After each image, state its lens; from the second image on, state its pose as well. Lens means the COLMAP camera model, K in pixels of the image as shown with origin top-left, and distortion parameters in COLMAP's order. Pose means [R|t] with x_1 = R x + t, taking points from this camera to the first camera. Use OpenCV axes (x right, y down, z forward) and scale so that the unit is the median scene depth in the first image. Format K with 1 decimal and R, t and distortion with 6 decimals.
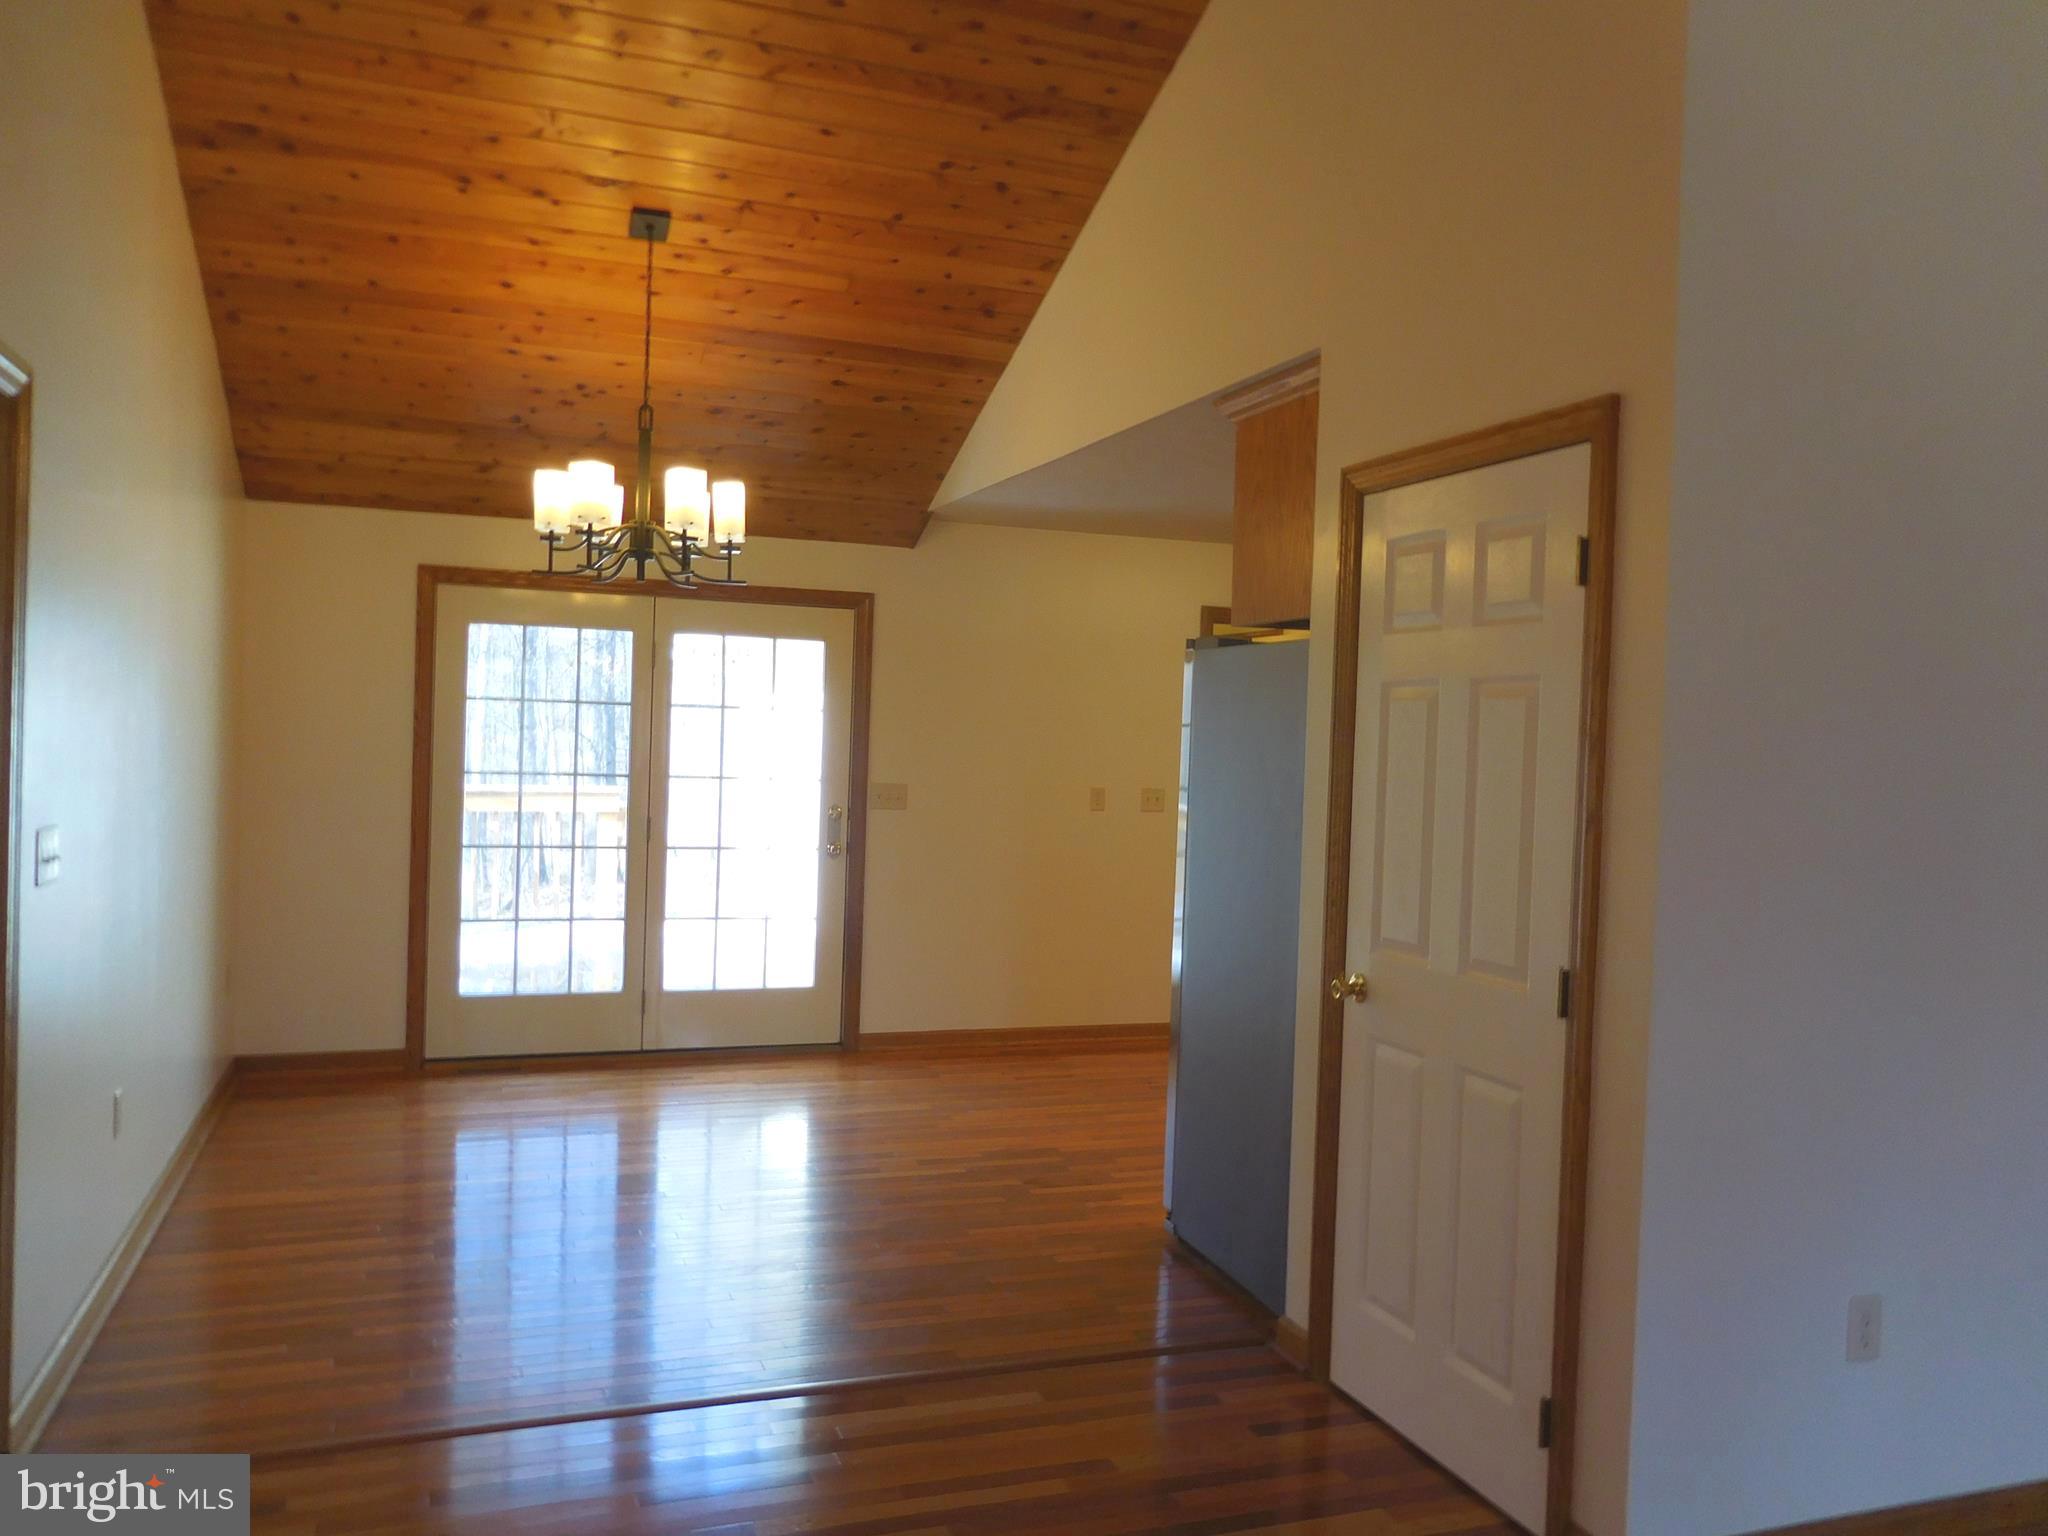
lens RADIAL K [[1577.7, 0, 1027.8], [0, 1577.7, 757.3], [0, 0, 1]] dist [-0.003422, 0.006752]
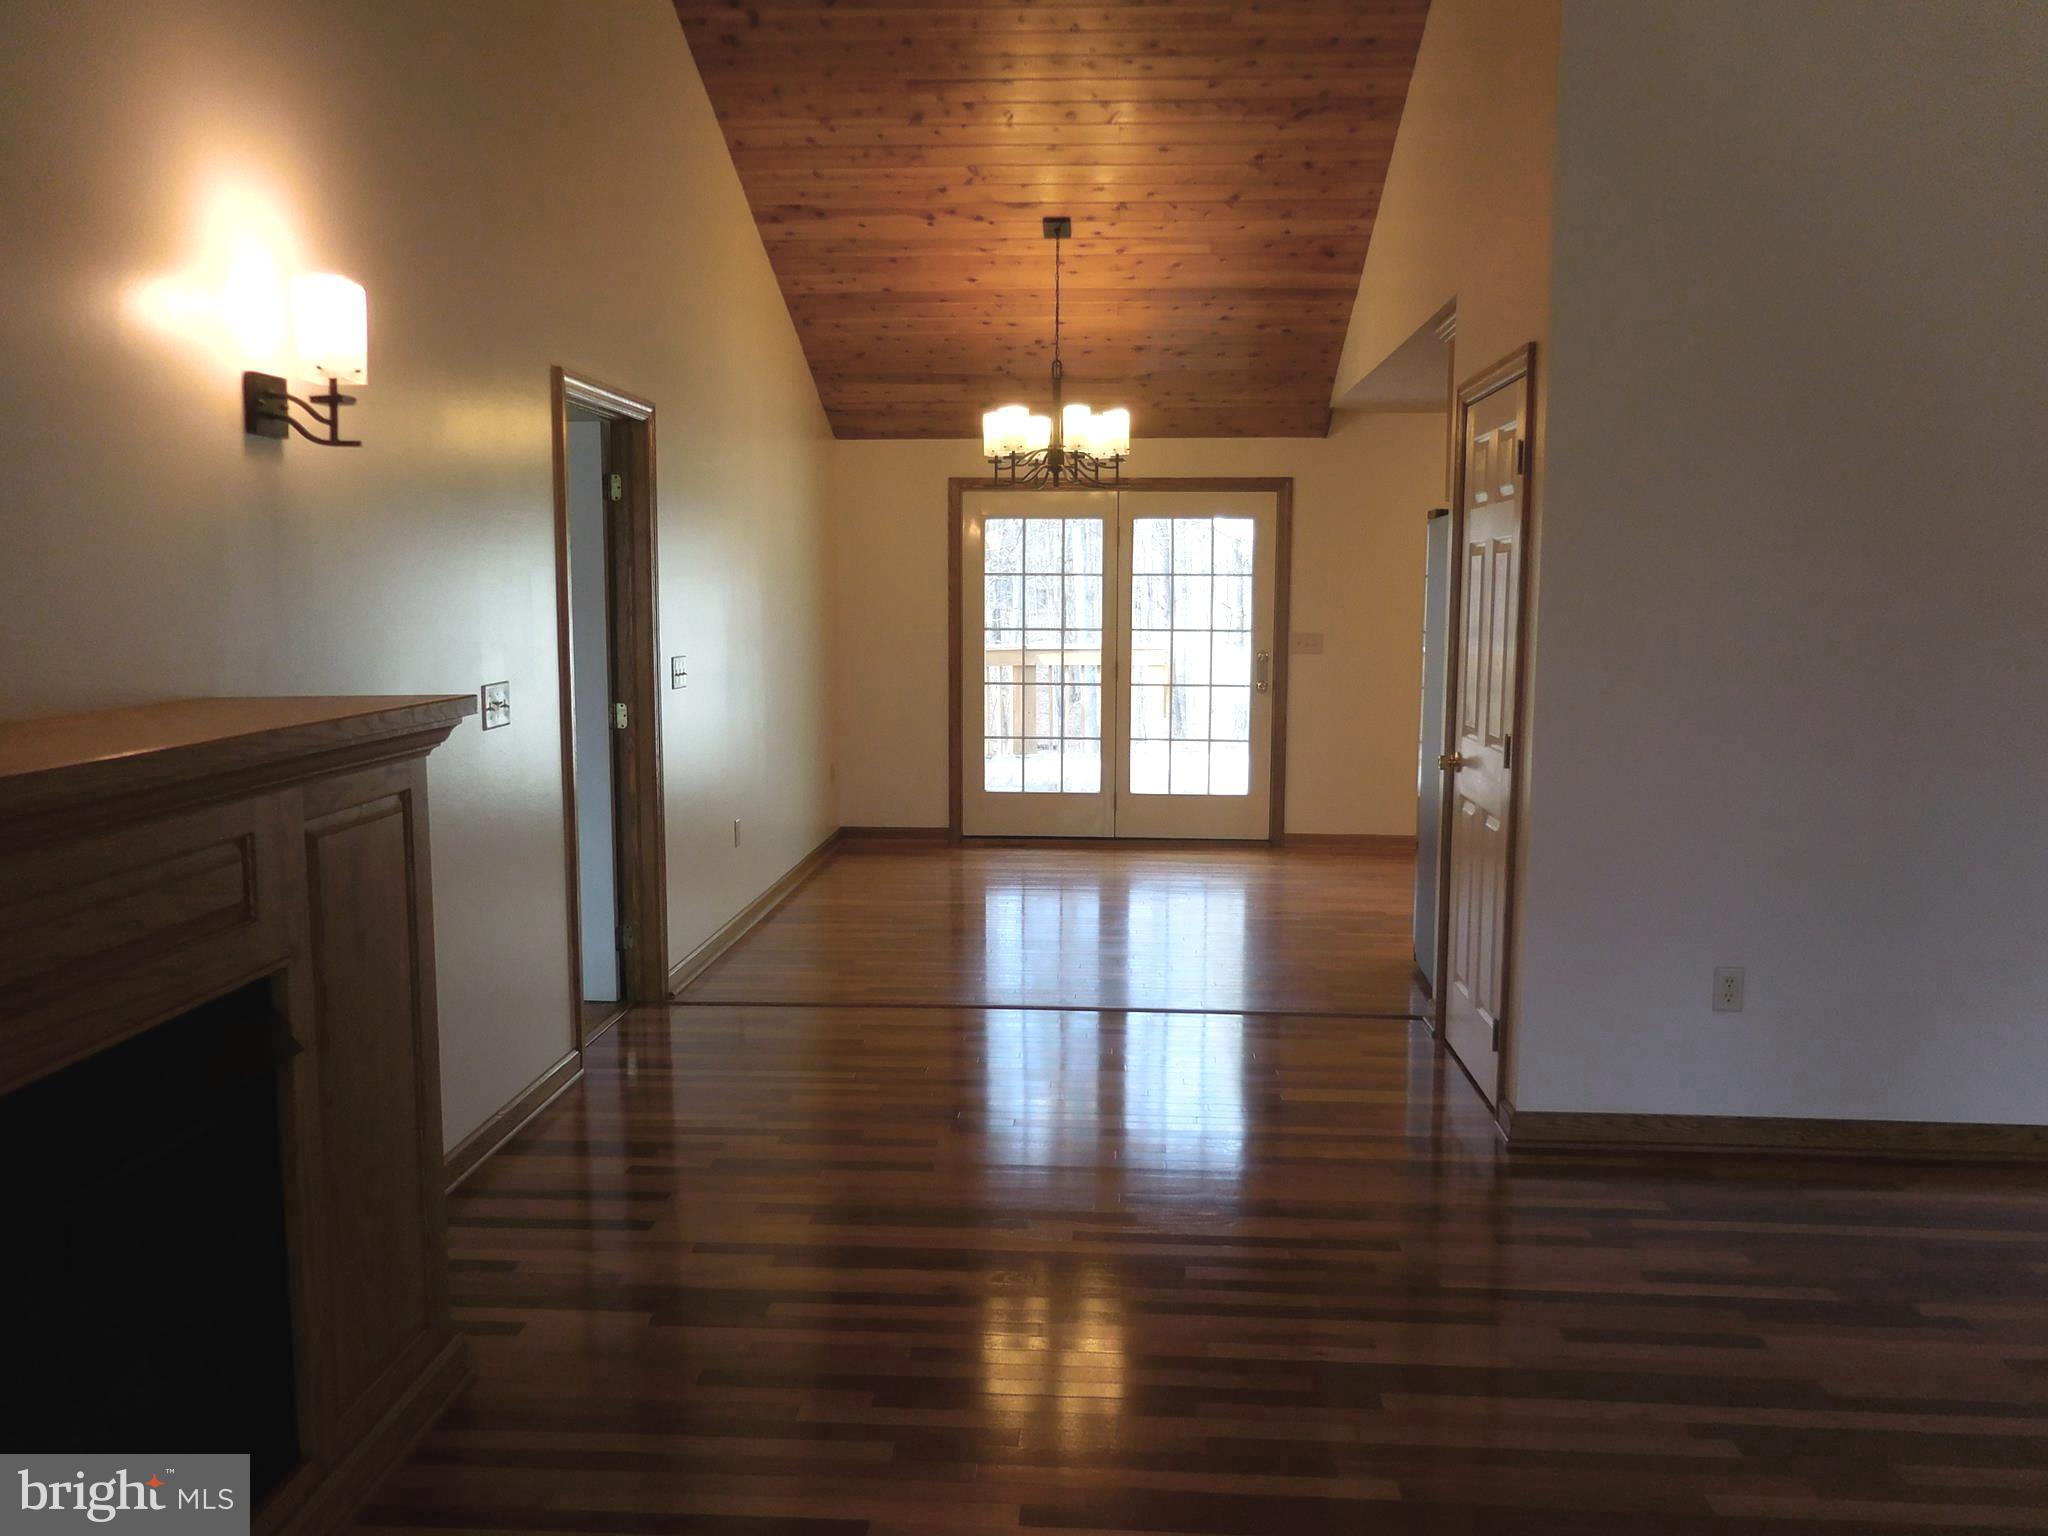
lens RADIAL K [[1577.7, 0, 1027.8], [0, 1577.7, 757.3], [0, 0, 1]] dist [-0.003422, 0.006752]
pose [[0.914163, 0.014280, -0.405094, 0.276181], [0.020107, 0.996551, 0.080504, 0.013262], [0.404847, -0.081739, 0.910724, -0.283940]]
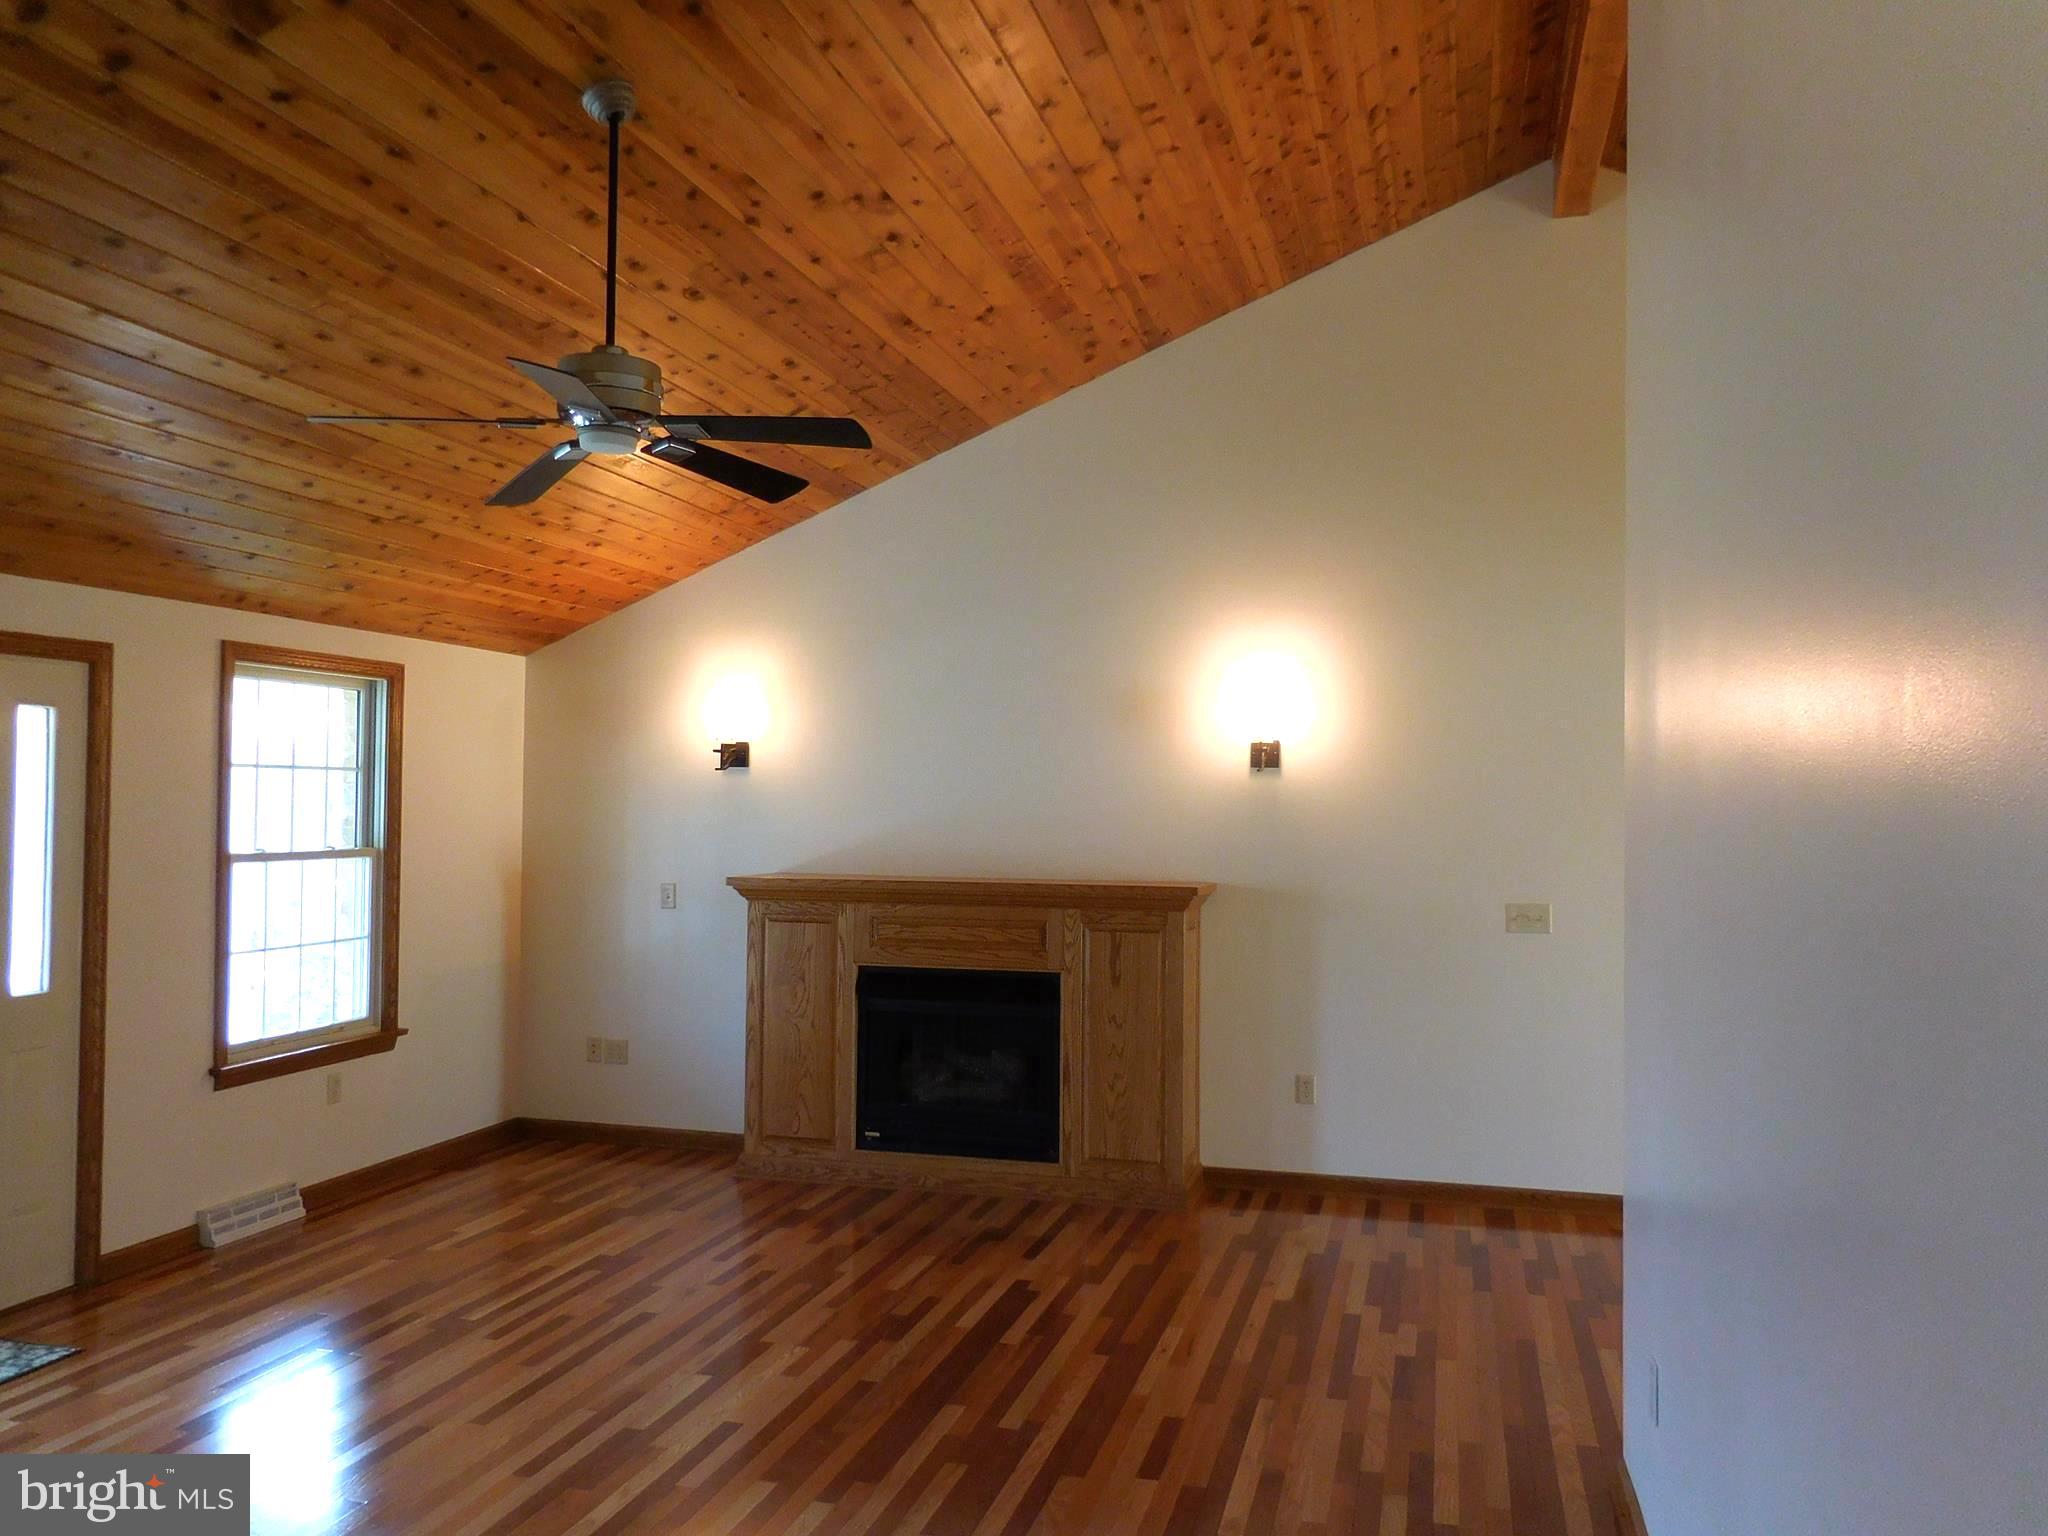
lens RADIAL K [[1577.7, 0, 1027.8], [0, 1577.7, 757.3], [0, 0, 1]] dist [-0.003422, 0.006752]
pose [[-0.573836, -0.058575, -0.816873, 0.896945], [-0.041495, 0.998237, -0.042431, -0.009559], [0.817918, 0.009548, -0.575255, 0.664308]]
